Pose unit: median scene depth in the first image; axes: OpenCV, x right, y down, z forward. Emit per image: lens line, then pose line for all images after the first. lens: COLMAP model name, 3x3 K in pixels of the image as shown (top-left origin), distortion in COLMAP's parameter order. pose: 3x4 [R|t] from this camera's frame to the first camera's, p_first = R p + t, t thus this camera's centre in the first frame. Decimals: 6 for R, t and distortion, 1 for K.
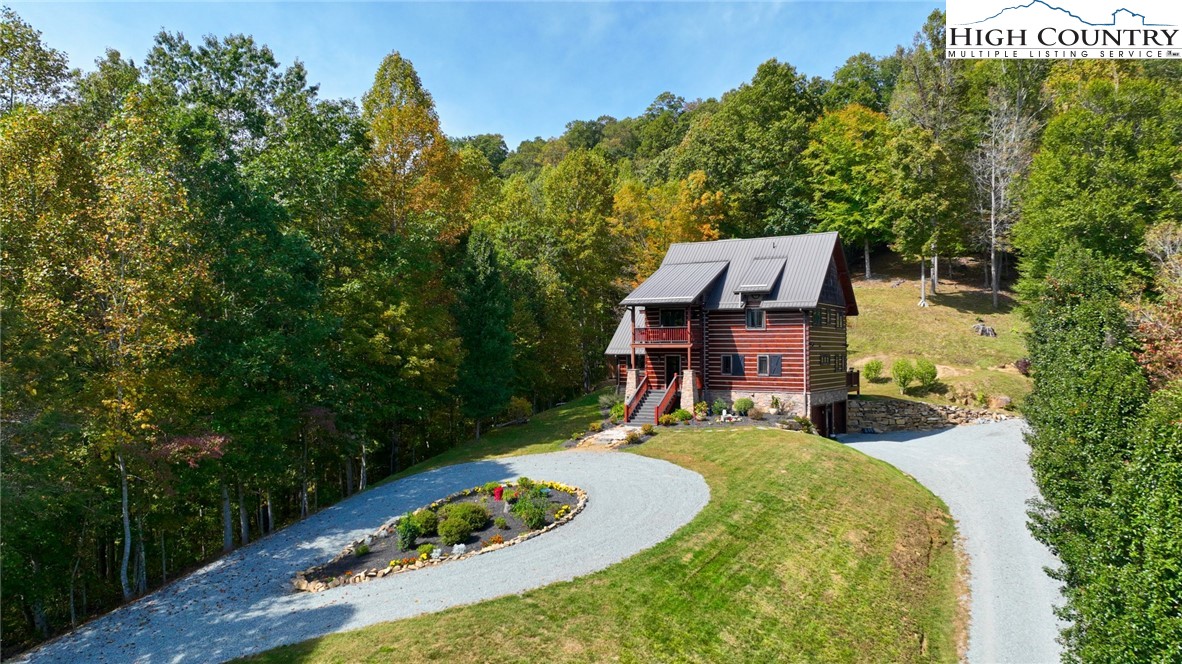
lens RADIAL K [[819.9, 0, 588.9], [0, 819.9, 328.6], [0, 0, 1]] dist [-0.001093, -0.005417]
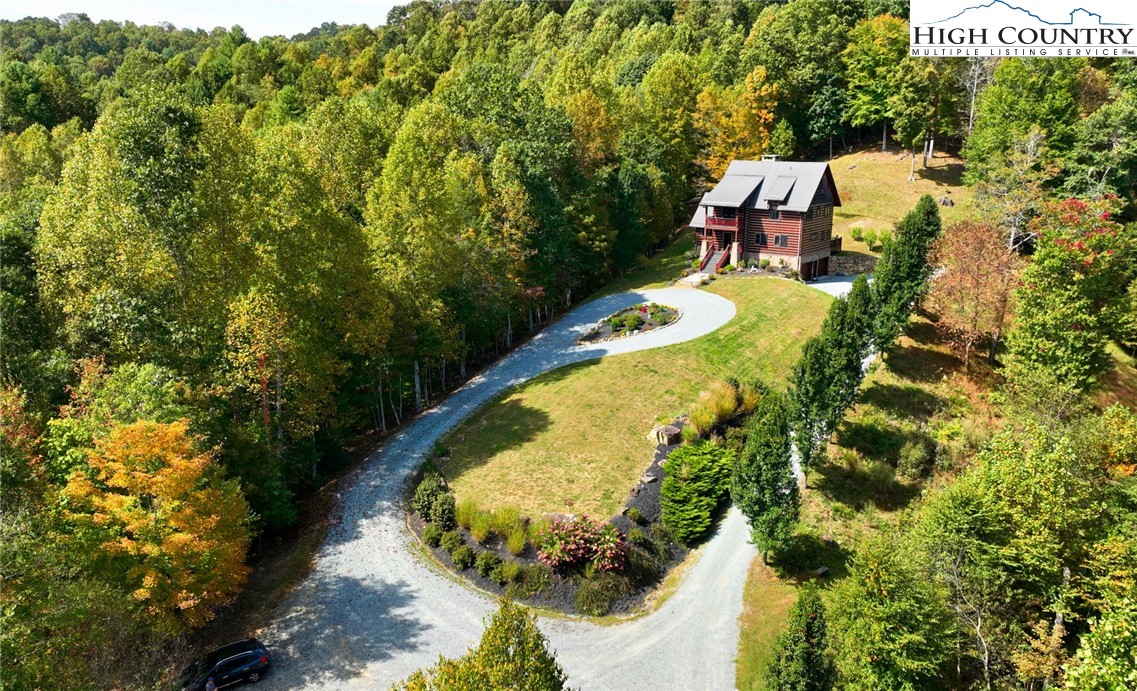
lens RADIAL K [[773.8, 0, 565.9], [0, 773.8, 346.8], [0, 0, 1]] dist [-0.009053, -0.000701]
pose [[0.992740, 0.029040, -0.116720, -0.047167], [0.003427, 0.963192, 0.268791, -0.190982], [0.120229, -0.267240, 0.956100, -0.764827]]
